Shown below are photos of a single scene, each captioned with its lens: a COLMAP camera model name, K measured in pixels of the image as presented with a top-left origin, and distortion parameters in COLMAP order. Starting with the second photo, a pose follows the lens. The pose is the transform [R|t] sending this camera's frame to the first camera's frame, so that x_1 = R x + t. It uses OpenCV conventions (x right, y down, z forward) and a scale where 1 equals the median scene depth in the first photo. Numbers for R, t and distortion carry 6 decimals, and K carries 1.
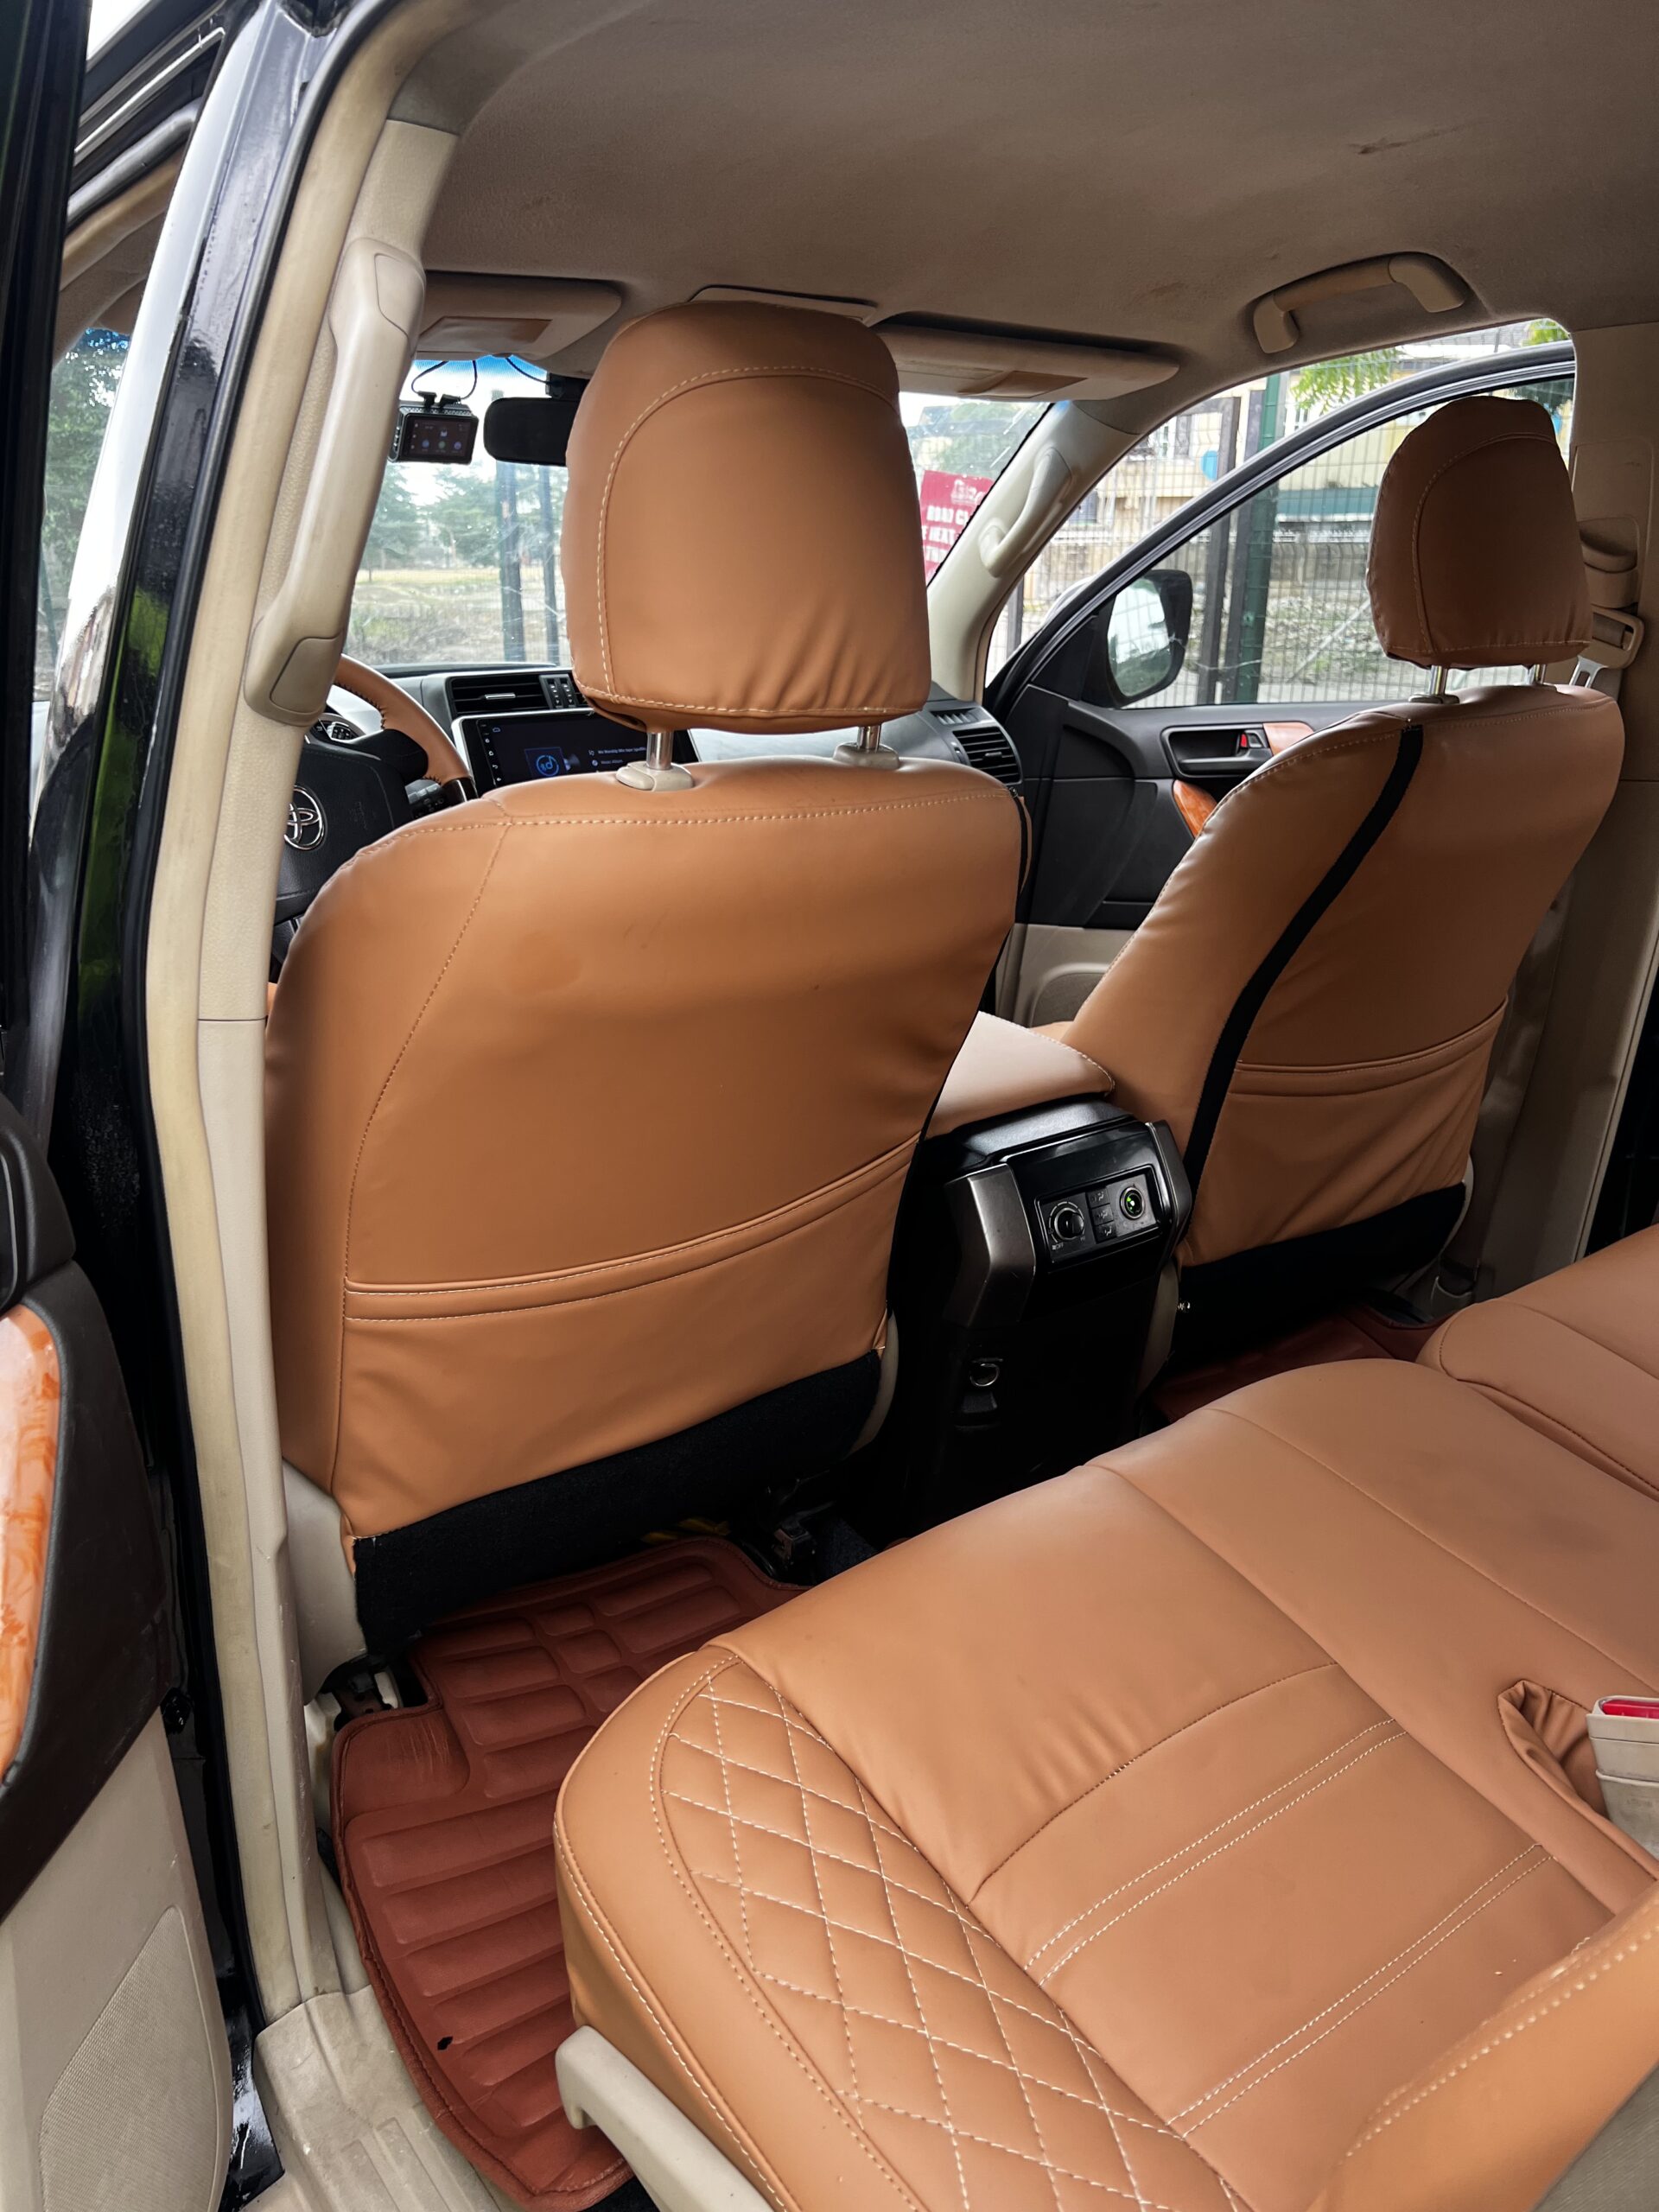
lens RADIAL K [[1713.6, 0, 836.5], [0, 1713.6, 1103.4], [0, 0, 1]] dist [0.034049, -0.064402]
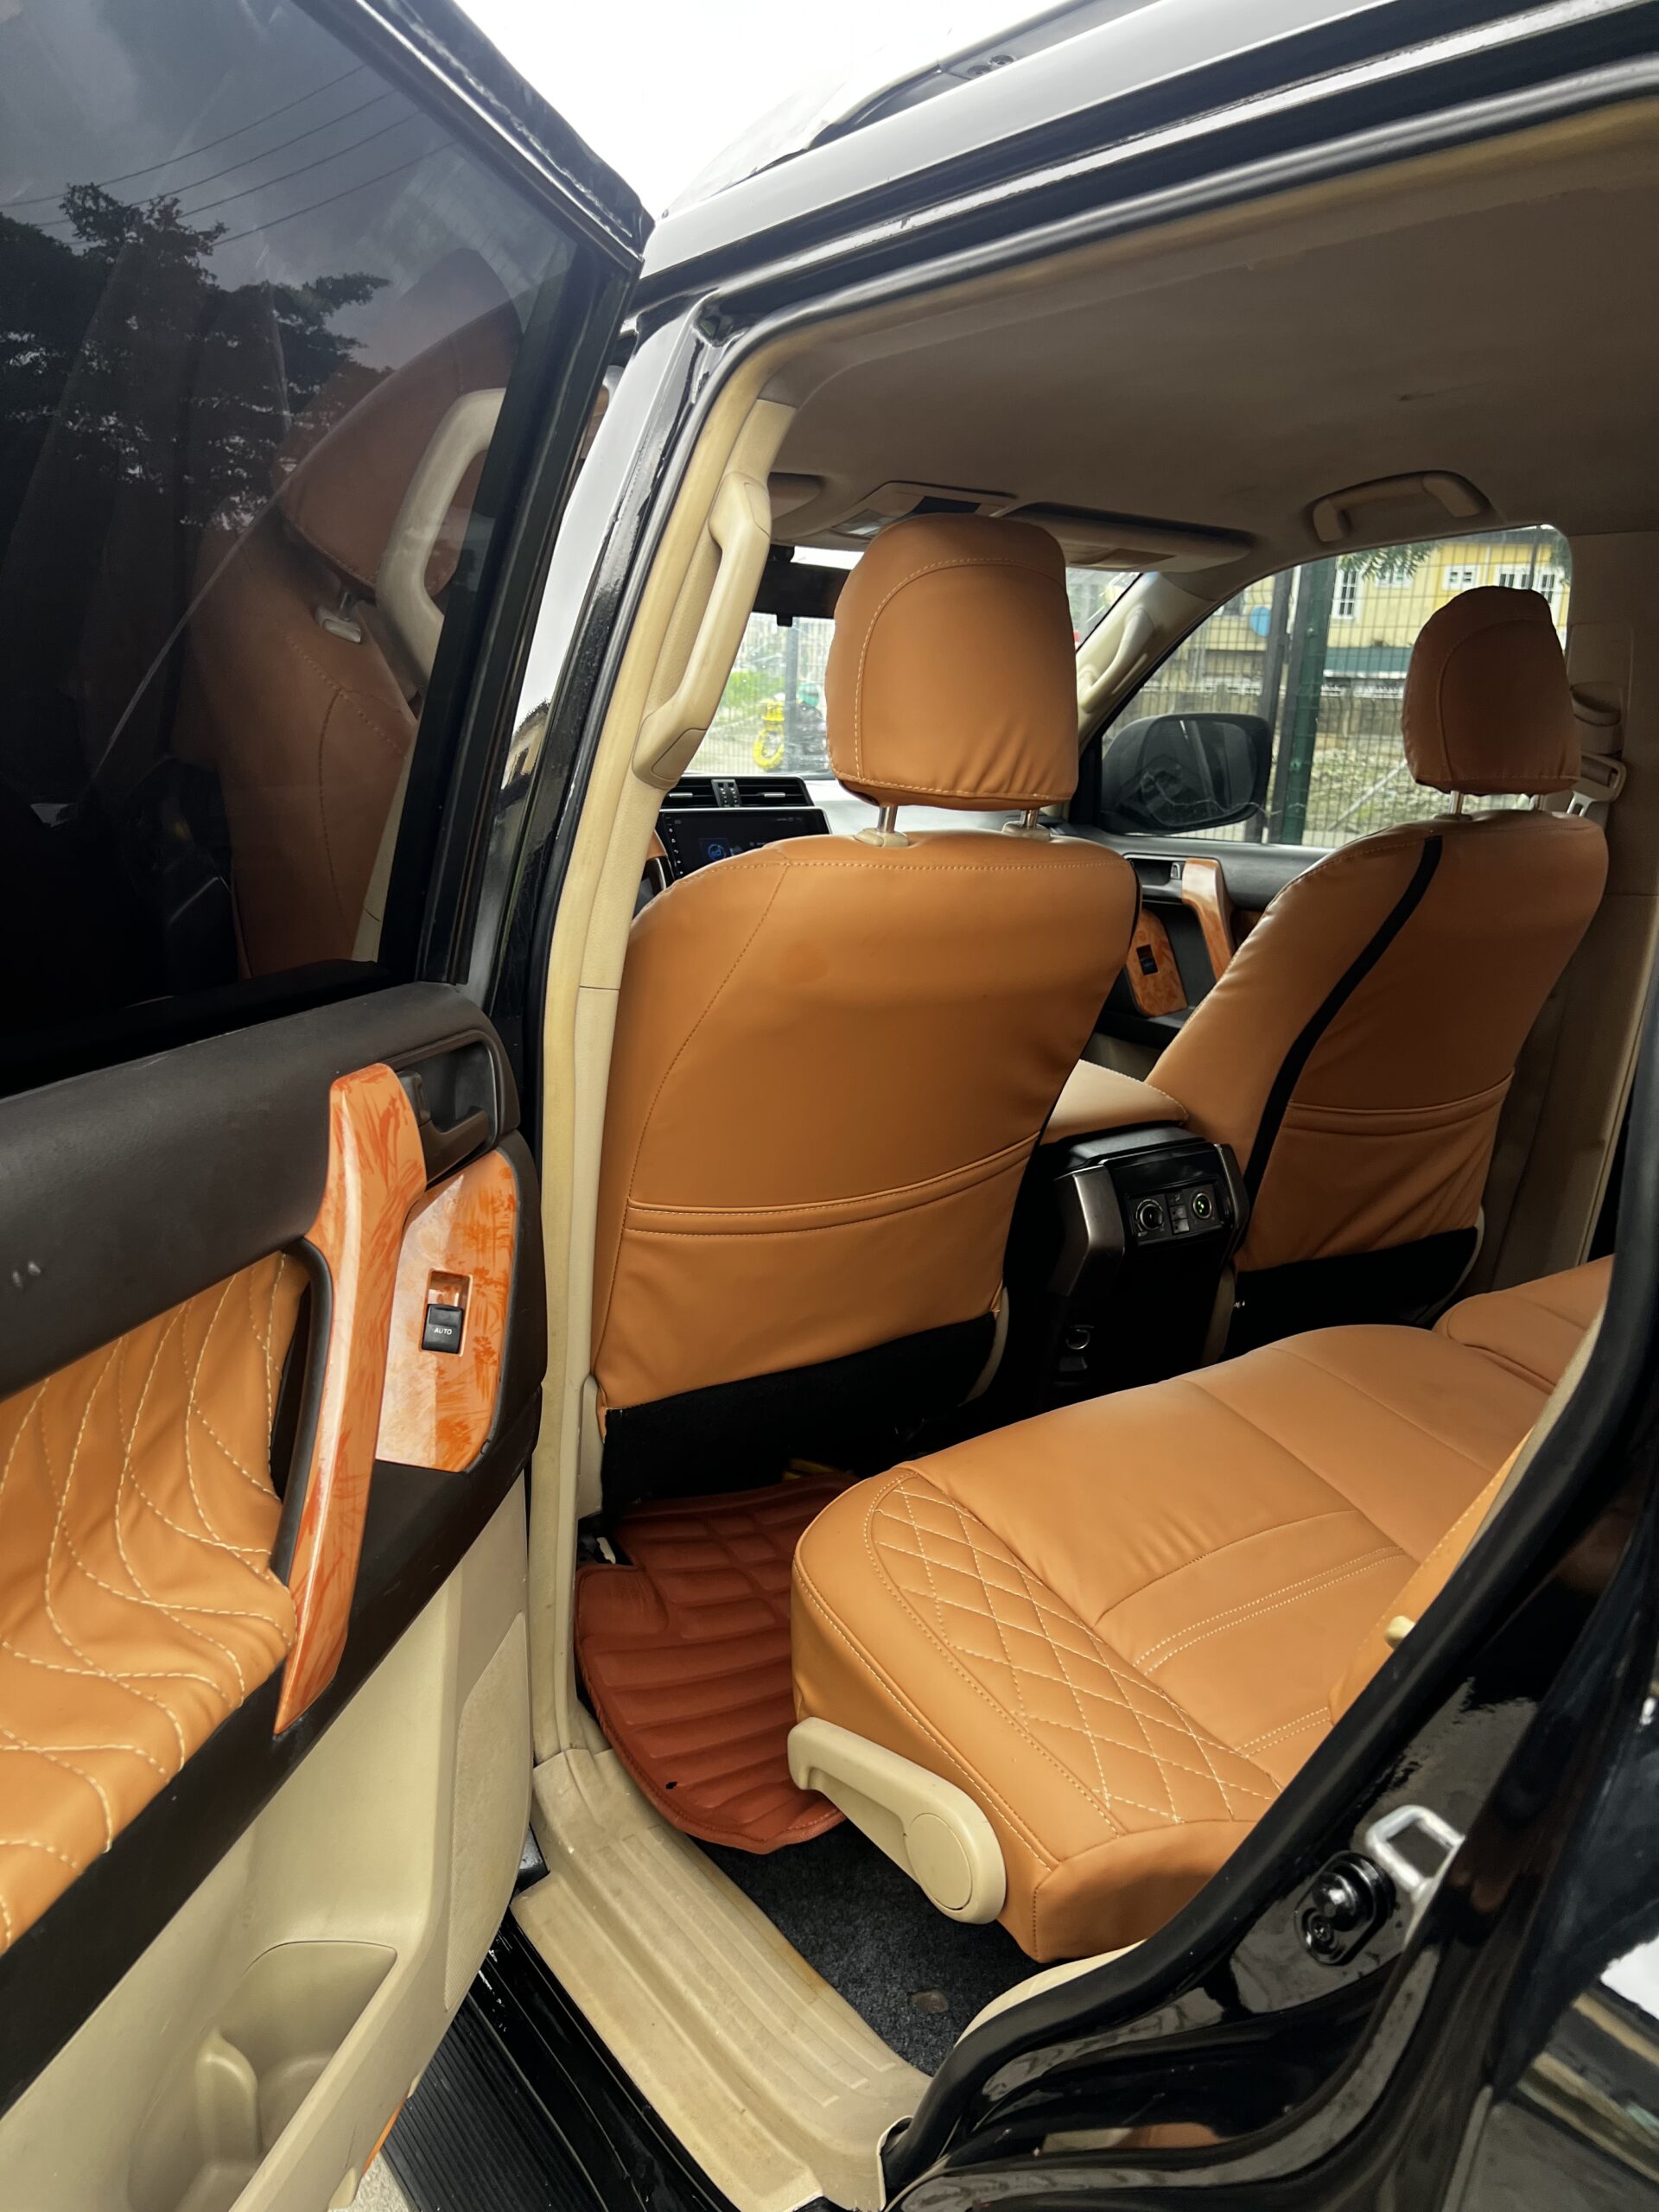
lens RADIAL K [[1704.7, 0, 827.8], [0, 1704.7, 1101.7], [0, 0, 1]] dist [0.056019, -0.160986]
pose [[0.998818, 0.040645, -0.026640, -0.072035], [-0.042508, 0.996385, -0.073557, 0.089507], [0.023554, 0.074603, 0.996935, -0.261357]]
